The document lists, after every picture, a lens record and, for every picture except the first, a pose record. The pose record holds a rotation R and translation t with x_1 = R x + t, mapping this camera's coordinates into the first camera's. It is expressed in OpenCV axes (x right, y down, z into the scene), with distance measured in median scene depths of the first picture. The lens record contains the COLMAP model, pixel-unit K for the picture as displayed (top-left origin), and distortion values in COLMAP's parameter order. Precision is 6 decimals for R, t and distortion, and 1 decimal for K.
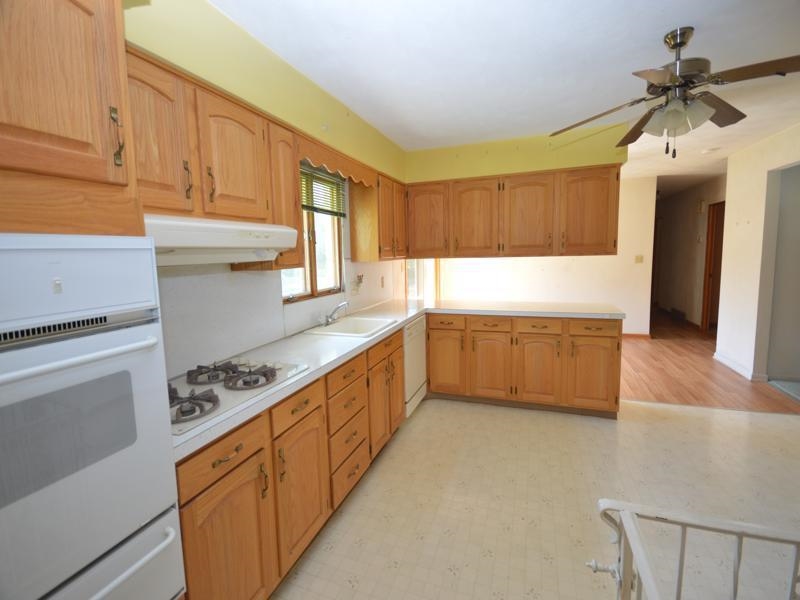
lens RADIAL K [[357.3, 0, 400.0], [0, 357.3, 291.8], [0, 0, 1]] dist [0.000430, -0.005824]
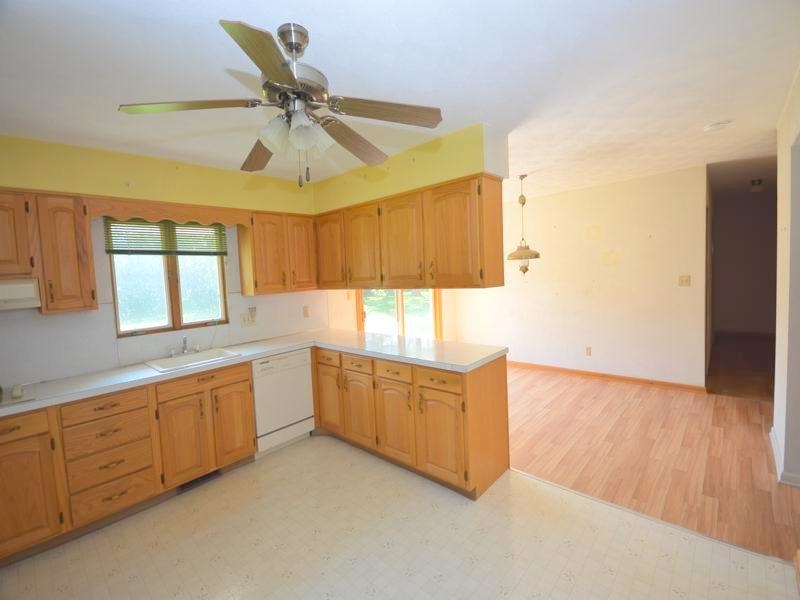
lens RADIAL K [[357.3, 0, 394.0], [0, 357.3, 296.3], [0, 0, 1]] dist [0.000430, -0.005824]
pose [[0.924268, 0.003727, -0.381726, 0.706224], [-0.012880, 0.999687, -0.021426, -0.064956], [0.381527, 0.024720, 0.924027, 0.194316]]
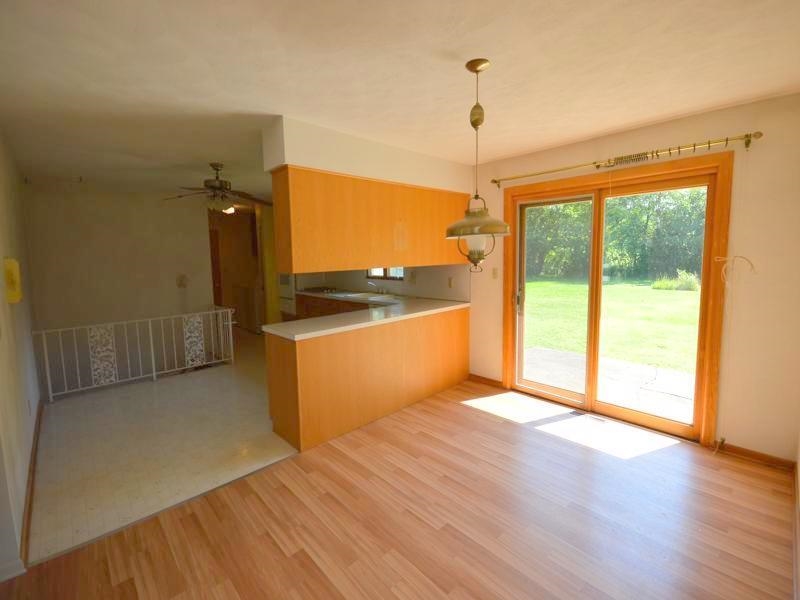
lens RADIAL K [[357.3, 0, 400.1], [0, 357.3, 286.1], [0, 0, 1]] dist [0.000430, -0.005824]
pose [[-0.430786, 0.117662, -0.894751, 1.260312], [-0.065118, 0.984827, 0.160858, -0.228603], [0.900102, 0.127560, -0.416588, 1.629599]]
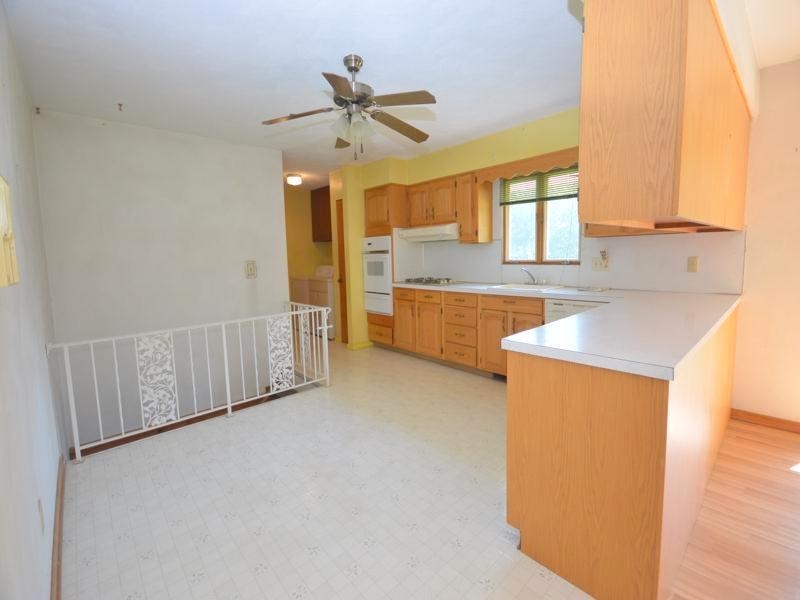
lens RADIAL K [[357.3, 0, 399.3], [0, 357.3, 284.5], [0, 0, 1]] dist [0.000430, -0.005824]
pose [[-0.452373, 0.118232, -0.883957, 1.044968], [-0.056981, 0.985317, 0.160949, -0.084184], [0.890007, 0.123177, -0.438994, 0.979779]]
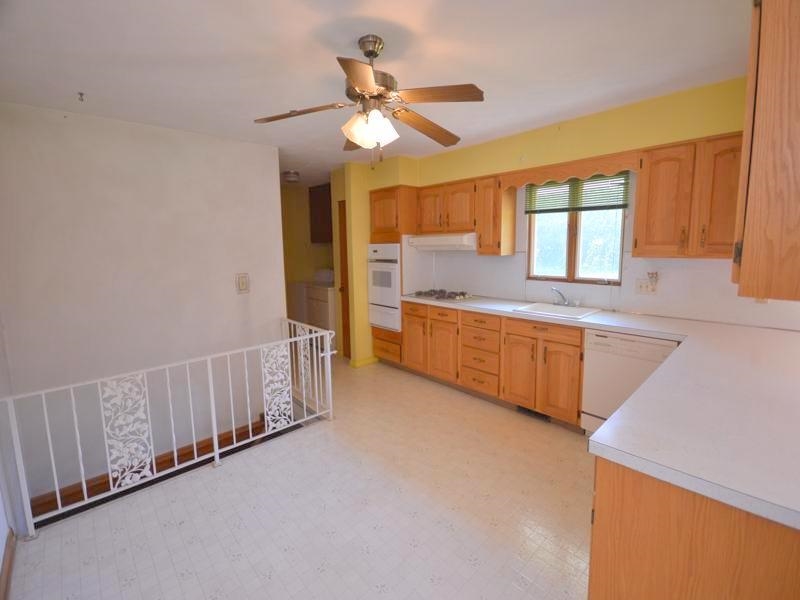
lens RADIAL K [[357.3, 0, 400.4], [0, 357.3, 284.0], [0, 0, 1]] dist [0.000430, -0.005824]
pose [[-0.440587, 0.136151, -0.887325, 0.932347], [-0.067484, 0.980612, 0.183974, -0.139287], [0.895170, 0.140937, -0.422857, 0.863095]]
